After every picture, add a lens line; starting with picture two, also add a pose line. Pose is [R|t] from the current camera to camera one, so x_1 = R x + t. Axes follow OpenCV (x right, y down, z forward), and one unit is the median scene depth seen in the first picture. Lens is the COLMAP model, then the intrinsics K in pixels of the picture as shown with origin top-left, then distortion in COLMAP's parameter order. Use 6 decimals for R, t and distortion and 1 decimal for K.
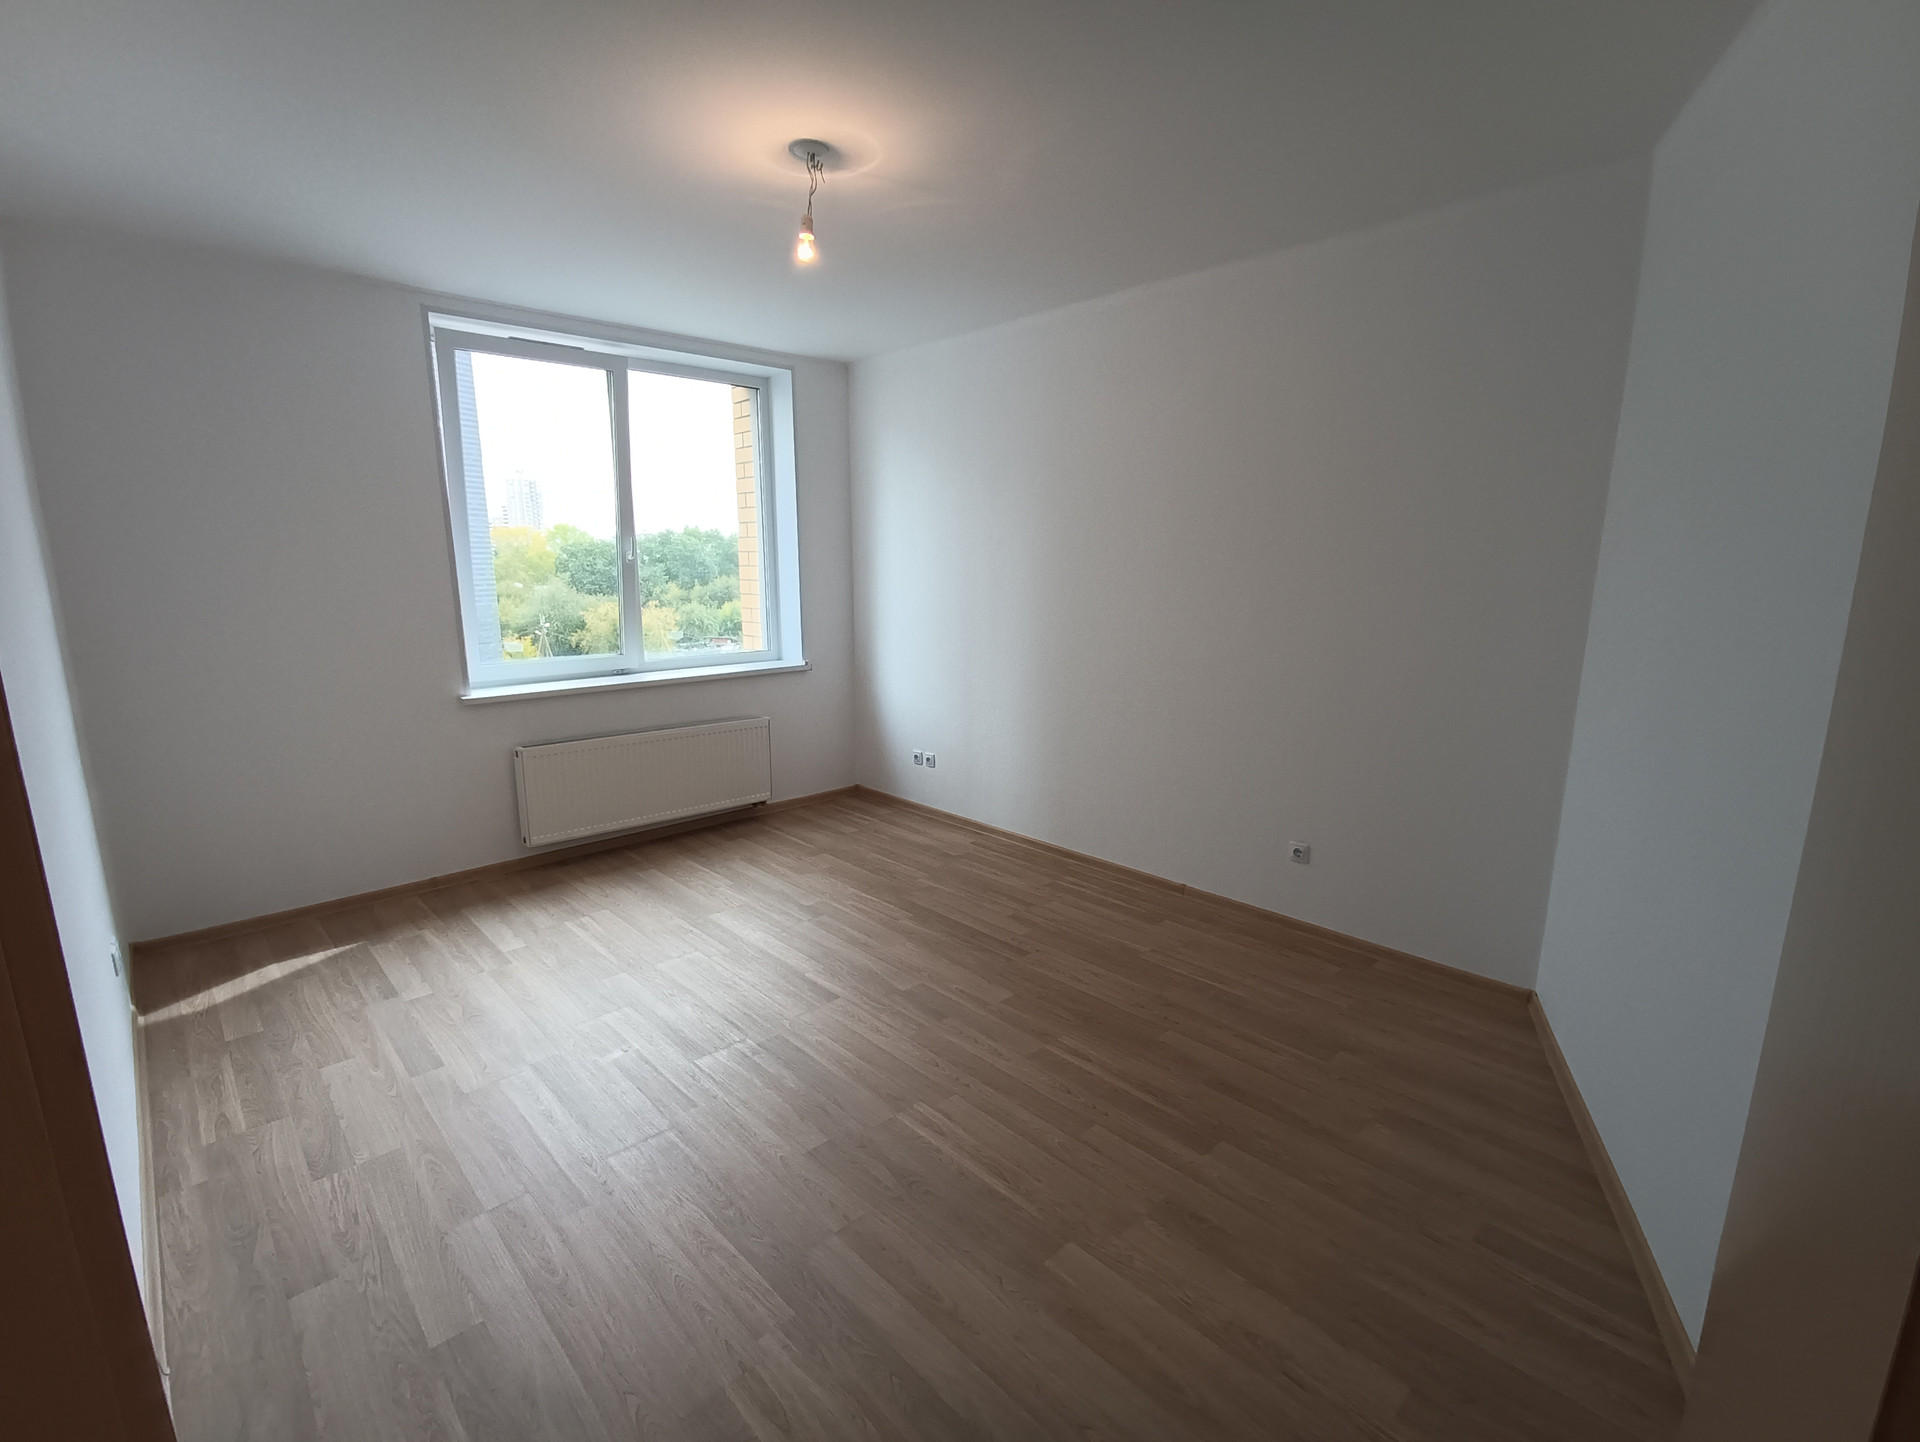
lens RADIAL K [[840.4, 0, 960.0], [0, 840.4, 721.0], [0, 0, 1]] dist [-0.014893, 0.010737]
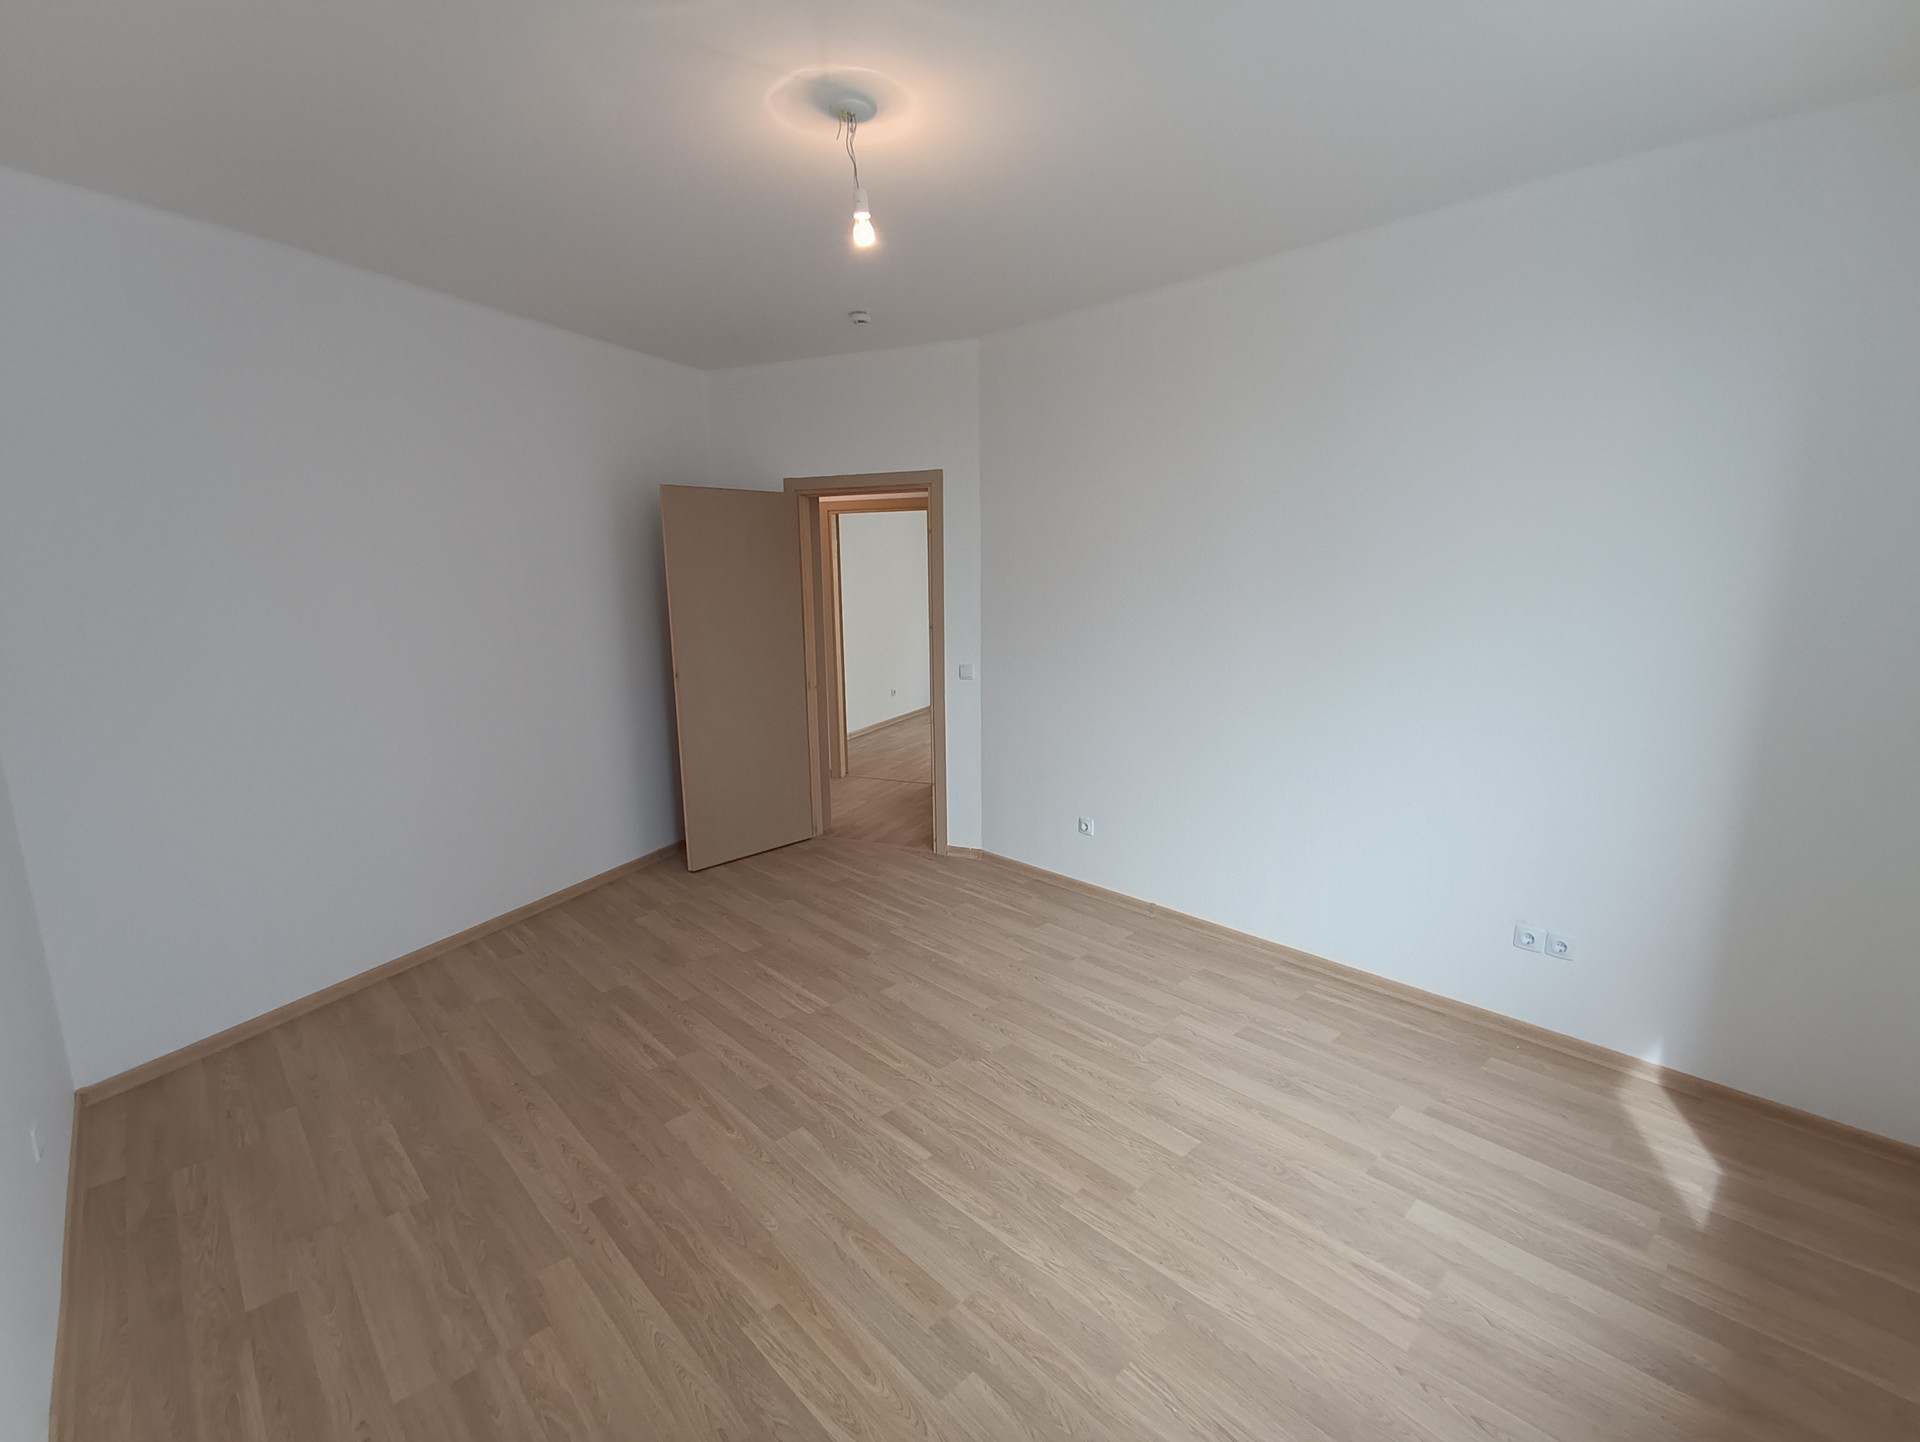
lens RADIAL K [[840.4, 0, 960.0], [0, 840.4, 721.0], [0, 0, 1]] dist [-0.014893, 0.010737]
pose [[-0.999935, 0.010687, 0.003872, -0.232681], [0.011362, 0.929777, 0.367948, -0.337794], [0.000332, 0.367968, -0.929838, 1.651245]]
